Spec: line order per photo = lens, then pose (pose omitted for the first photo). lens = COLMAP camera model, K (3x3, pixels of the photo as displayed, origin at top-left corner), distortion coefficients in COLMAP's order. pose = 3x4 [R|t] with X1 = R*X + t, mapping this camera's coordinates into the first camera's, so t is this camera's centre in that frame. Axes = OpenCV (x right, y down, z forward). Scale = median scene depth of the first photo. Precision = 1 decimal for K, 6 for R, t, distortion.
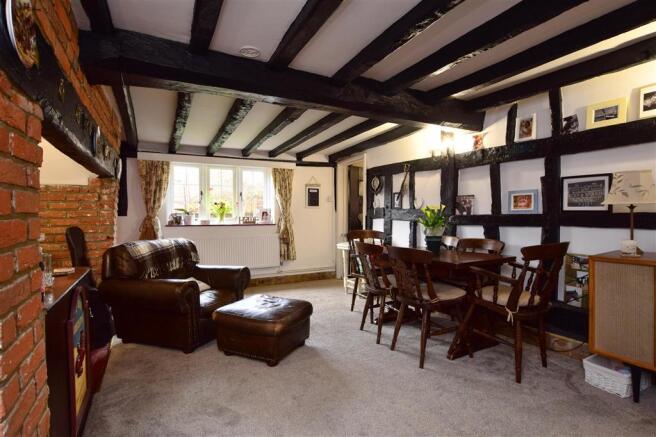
lens RADIAL K [[309.4, 0, 327.8], [0, 309.4, 220.6], [0, 0, 1]] dist [0.002180, 0.000214]
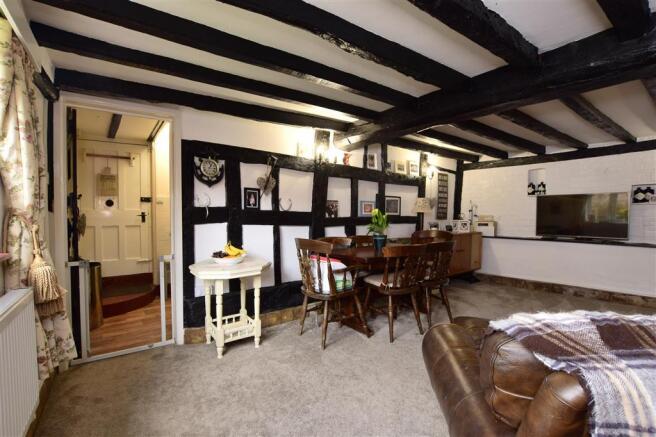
lens RADIAL K [[296.8, 0, 329.0], [0, 296.8, 218.4], [0, 0, 1]] dist [-0.001499, -0.000042]
pose [[-0.127604, -0.001207, 0.991825, -0.701506], [0.024516, 0.999690, 0.004371, -0.021581], [-0.991522, 0.024873, -0.127534, 1.238054]]
